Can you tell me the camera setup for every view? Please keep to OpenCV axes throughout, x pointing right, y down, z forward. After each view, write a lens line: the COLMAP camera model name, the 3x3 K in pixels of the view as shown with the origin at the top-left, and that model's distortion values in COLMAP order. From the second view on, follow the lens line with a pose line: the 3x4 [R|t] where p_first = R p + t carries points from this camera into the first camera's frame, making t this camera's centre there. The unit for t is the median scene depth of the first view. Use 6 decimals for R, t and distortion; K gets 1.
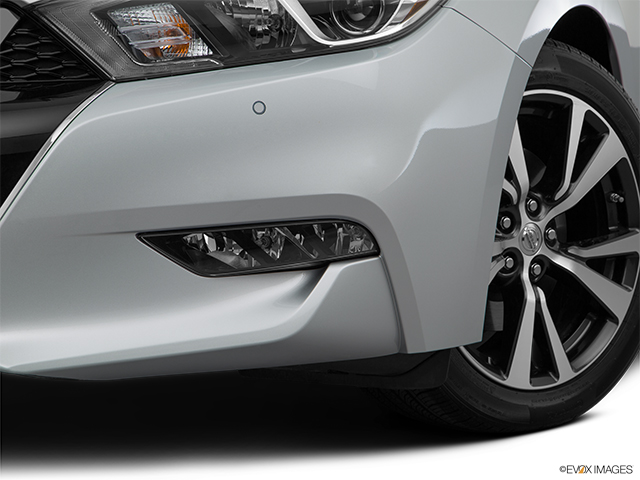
lens RADIAL K [[1706.6, 0, 320.0], [0, 1706.6, 240.0], [0, 0, 1]] dist [0.304096, -0.045383]
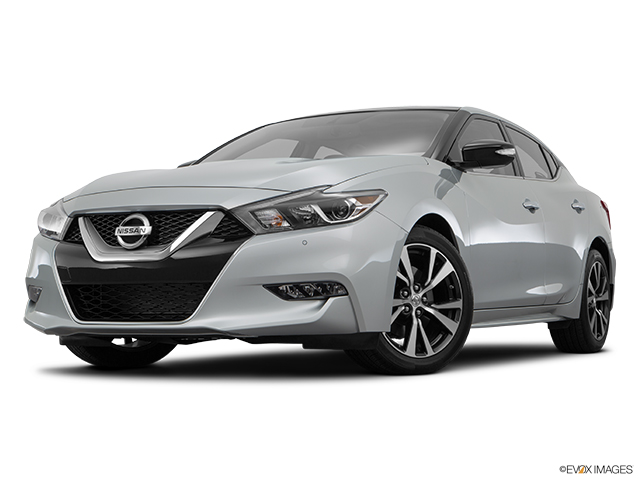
lens RADIAL K [[1105.4, 0, 320.0], [0, 1105.4, 240.0], [0, 0, 1]] dist [-0.015508, -0.086520]
pose [[0.996429, -0.010400, -0.083798, 0.134682], [-0.002414, 0.988473, -0.151380, 0.184890], [0.084406, 0.151041, 0.984917, -0.776845]]
